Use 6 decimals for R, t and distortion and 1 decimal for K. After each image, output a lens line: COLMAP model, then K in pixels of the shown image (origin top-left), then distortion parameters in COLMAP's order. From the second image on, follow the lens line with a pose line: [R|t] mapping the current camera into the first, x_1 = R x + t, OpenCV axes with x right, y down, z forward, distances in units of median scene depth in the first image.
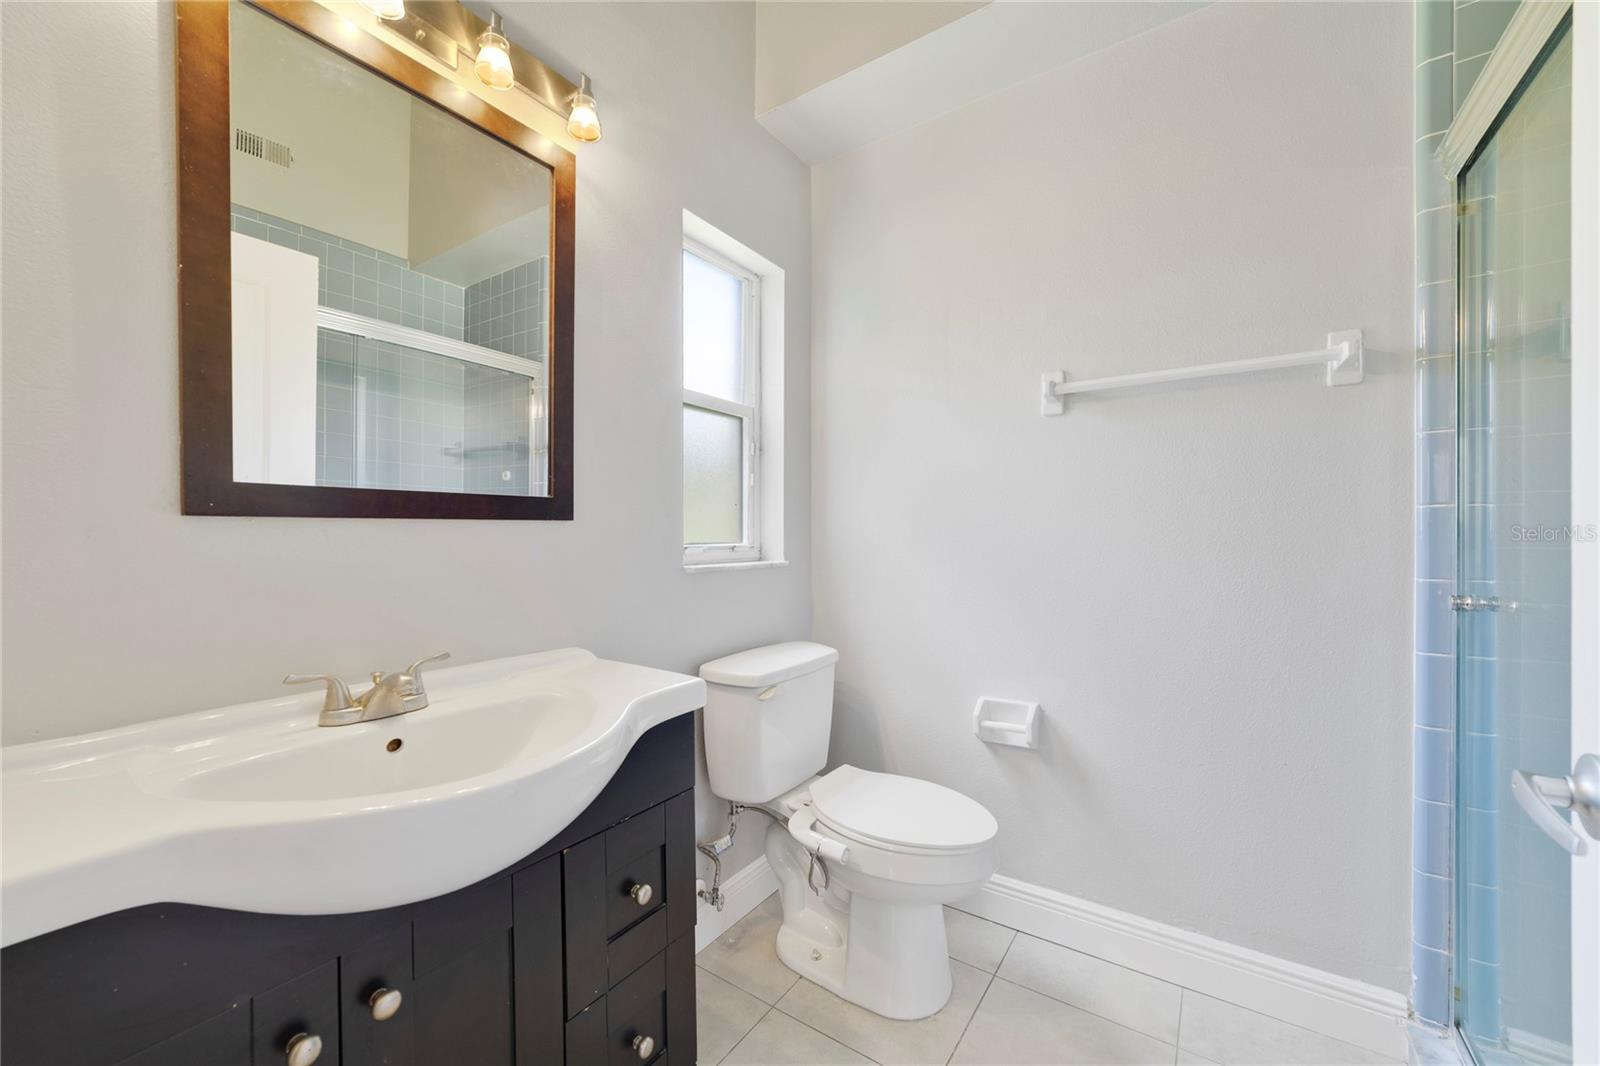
lens RADIAL K [[614.9, 0, 802.4], [0, 614.9, 532.7], [0, 0, 1]] dist [-0.018827, 0.005378]
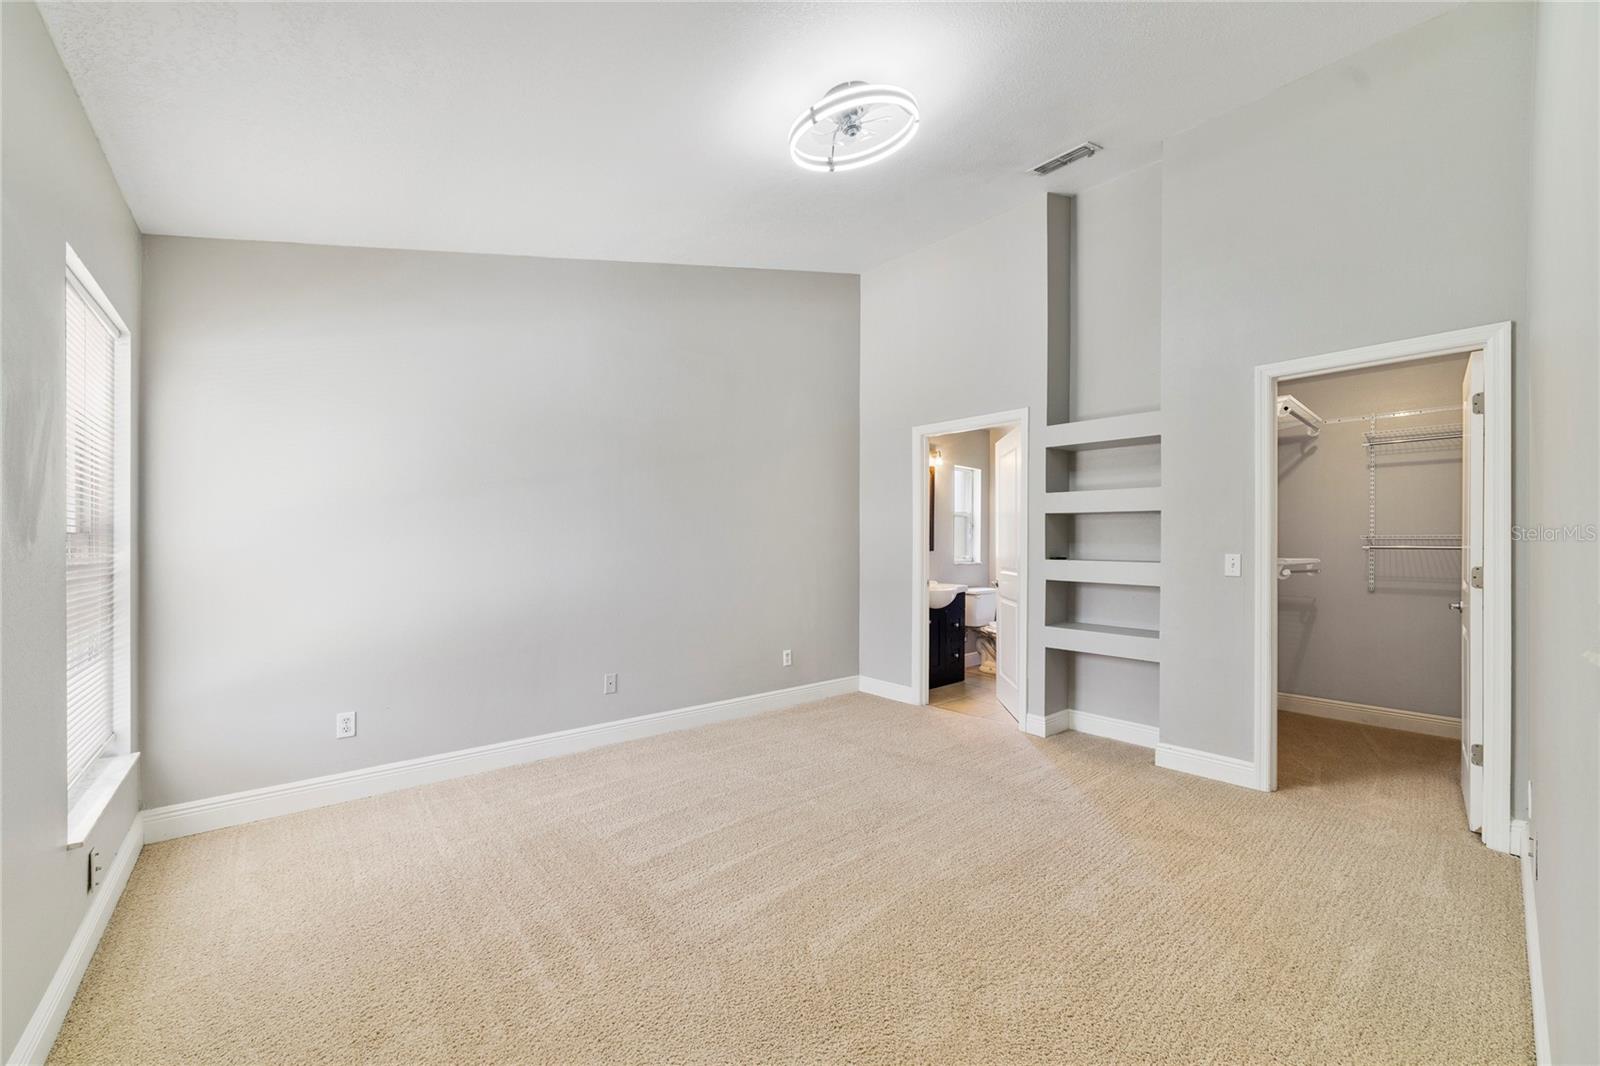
lens RADIAL K [[614.9, 0, 799.4], [0, 614.9, 541.4], [0, 0, 1]] dist [-0.018827, 0.005378]
pose [[0.967044, 0.013842, -0.254231, -0.131727], [-0.015093, 0.999882, -0.002973, -0.040133], [0.254160, 0.006713, 0.967139, -2.413495]]
